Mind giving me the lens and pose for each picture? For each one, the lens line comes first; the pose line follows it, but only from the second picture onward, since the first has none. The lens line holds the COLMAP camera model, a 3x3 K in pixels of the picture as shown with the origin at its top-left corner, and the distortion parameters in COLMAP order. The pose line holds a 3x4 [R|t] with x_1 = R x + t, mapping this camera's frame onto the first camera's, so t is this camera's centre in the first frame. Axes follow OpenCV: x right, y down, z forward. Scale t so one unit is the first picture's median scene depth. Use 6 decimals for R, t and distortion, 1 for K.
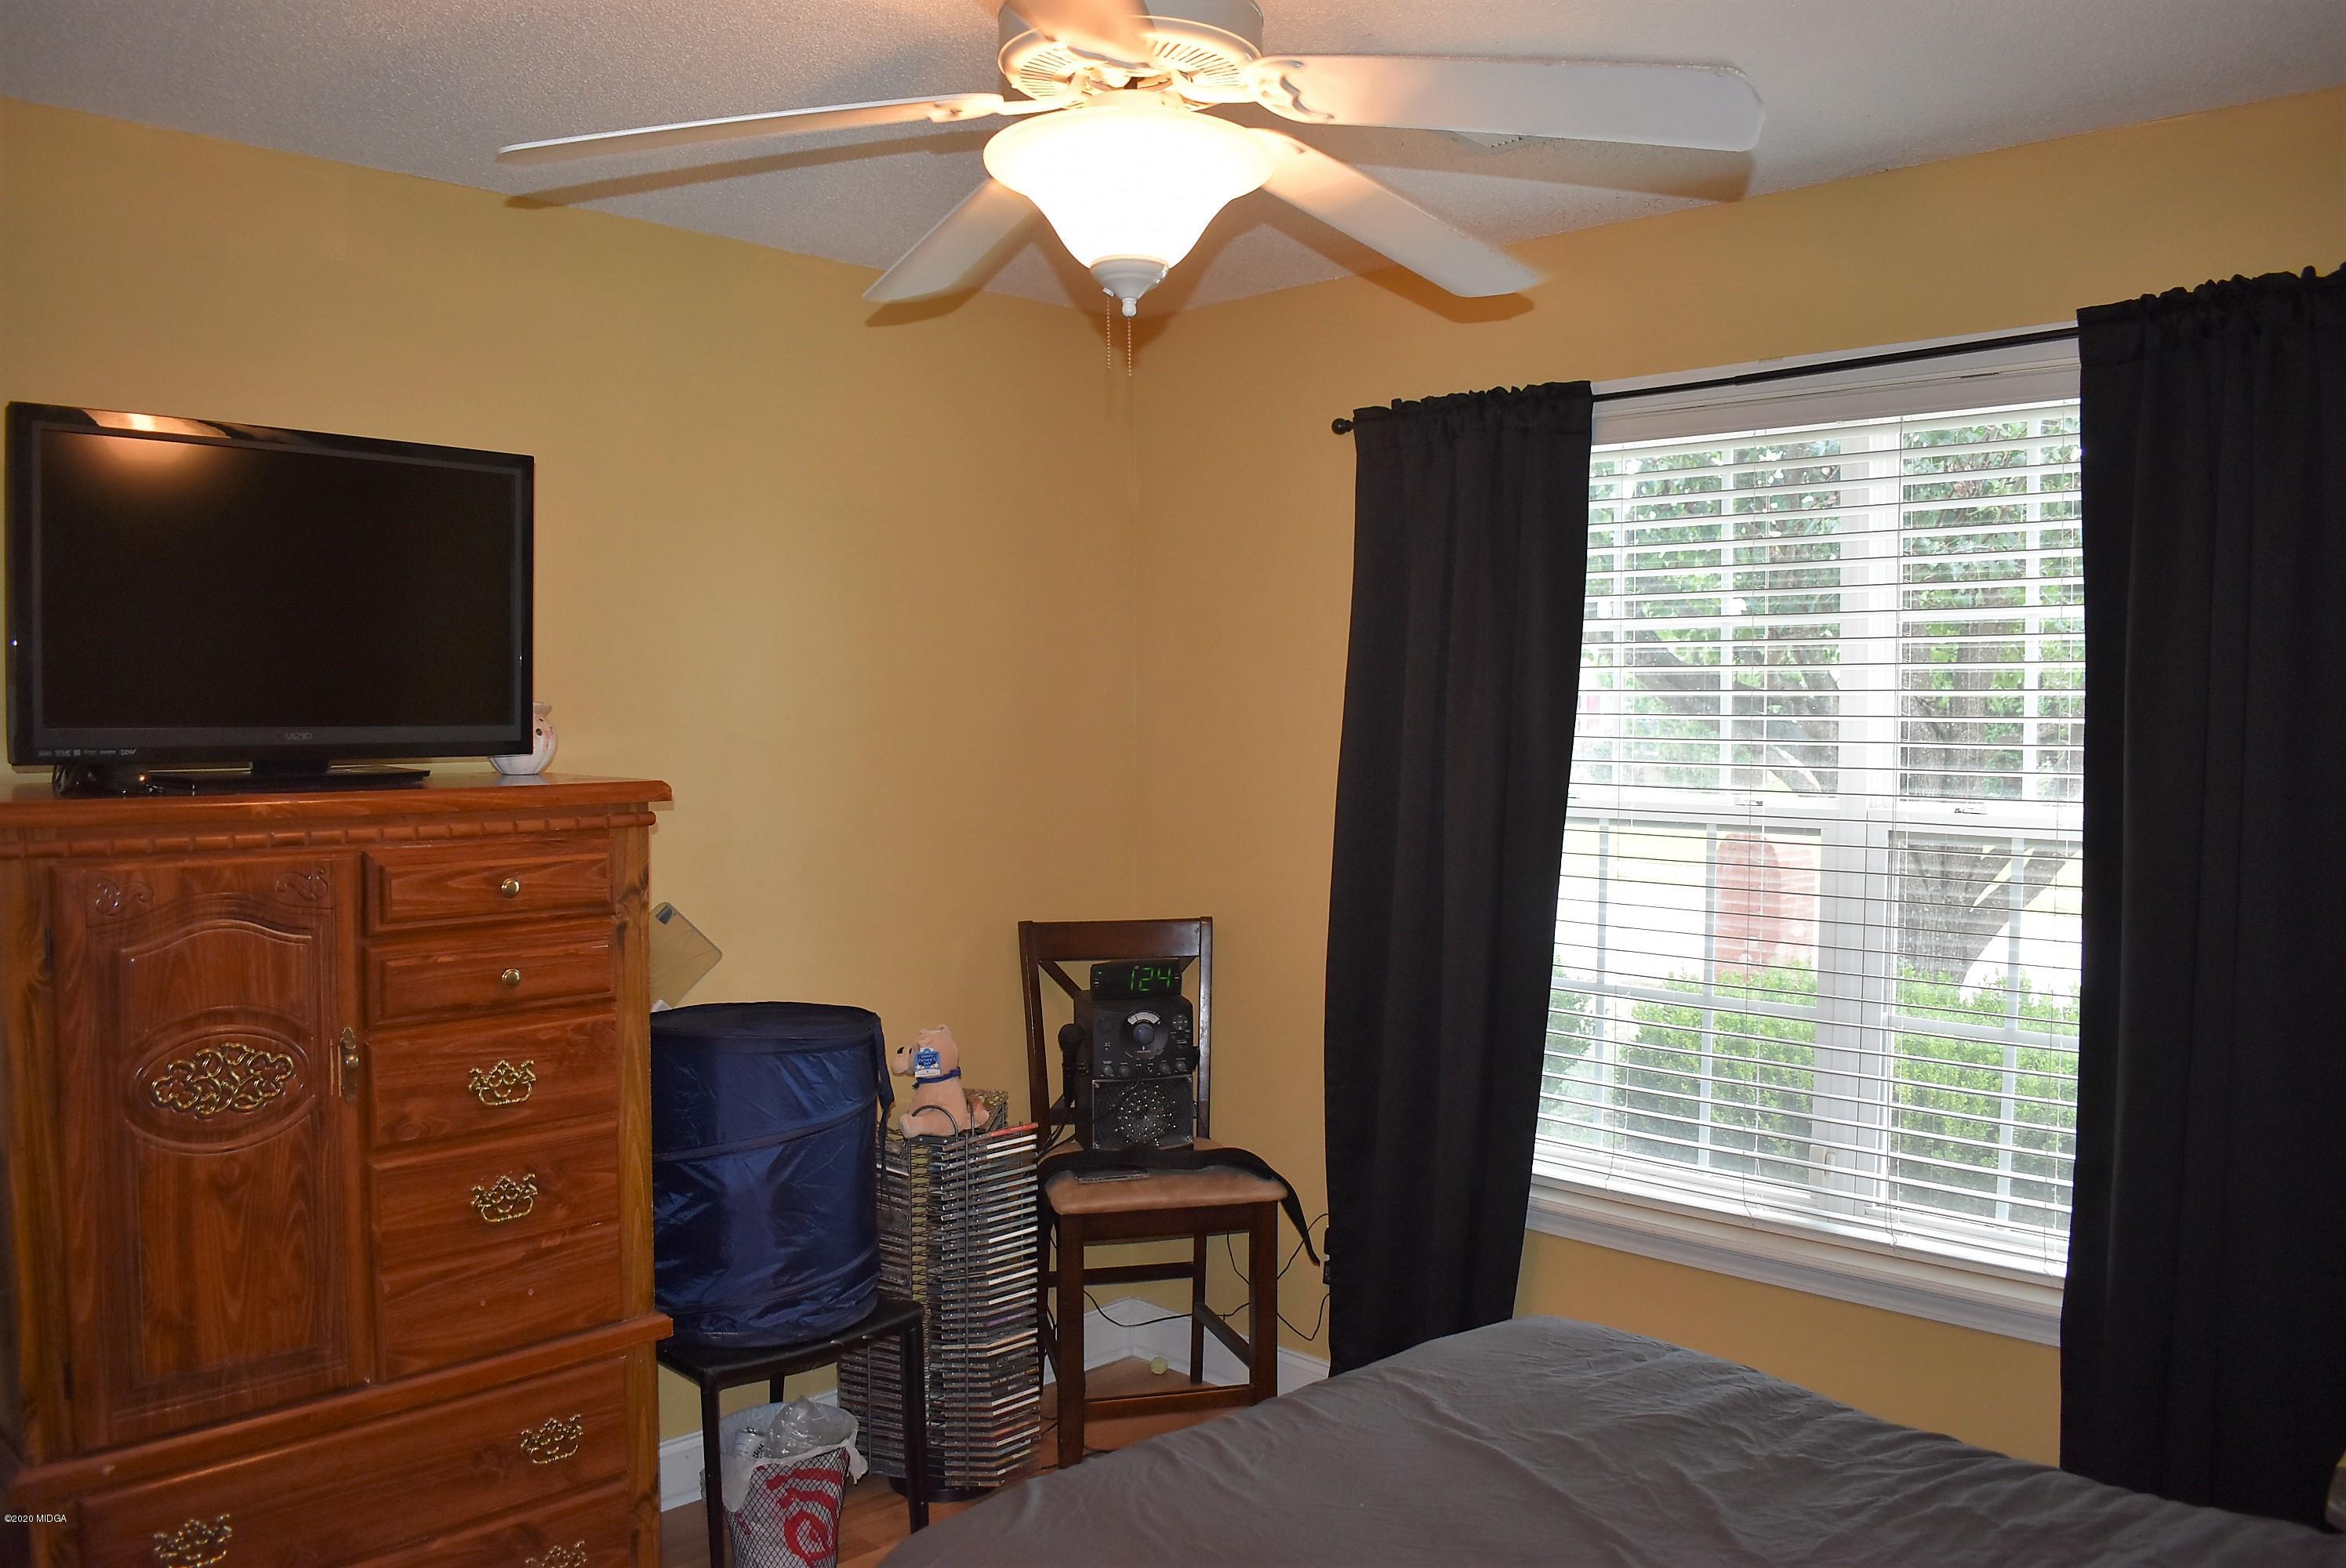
lens RADIAL K [[1839.1, 0, 1173.2], [0, 1839.1, 782.7], [0, 0, 1]] dist [-0.098836, 0.007778]
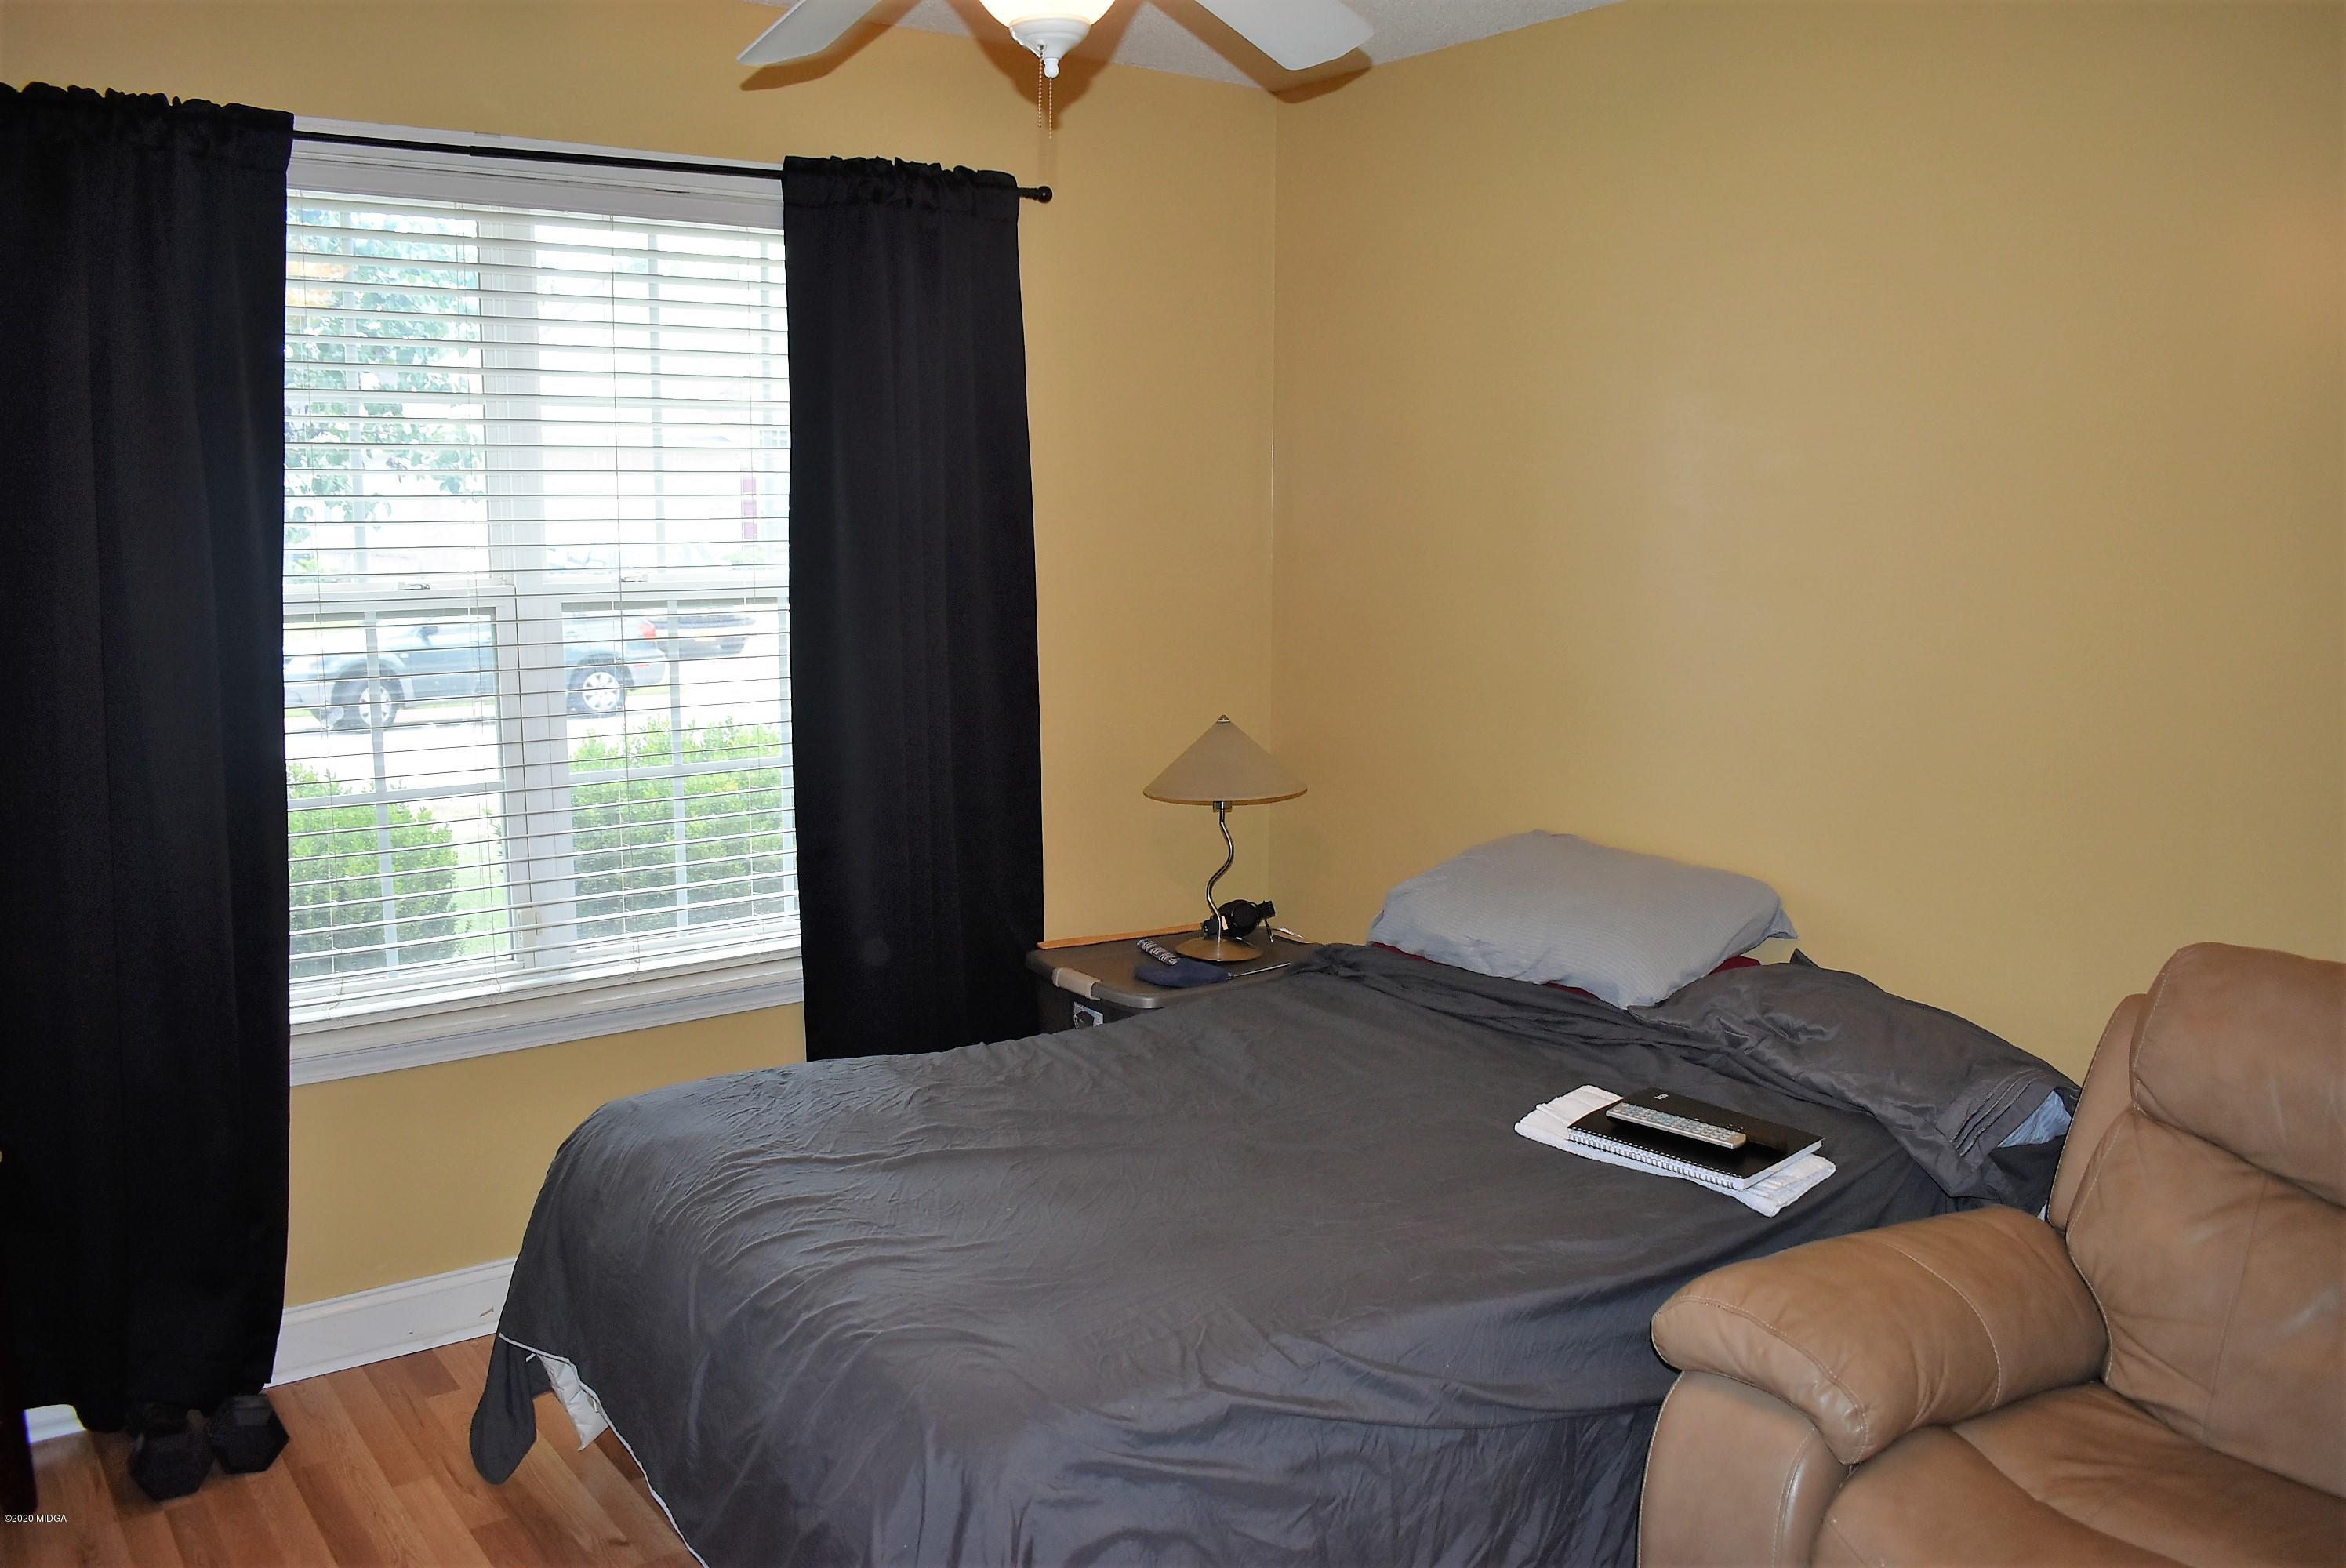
lens RADIAL K [[1839.1, 0, 1173.6], [0, 1839.1, 785.5], [0, 0, 1]] dist [-0.098836, 0.007778]
pose [[0.130761, -0.152954, 0.979544, -0.675572], [0.037815, 0.988078, 0.149239, -0.014602], [-0.990692, 0.017527, 0.134986, 0.533989]]
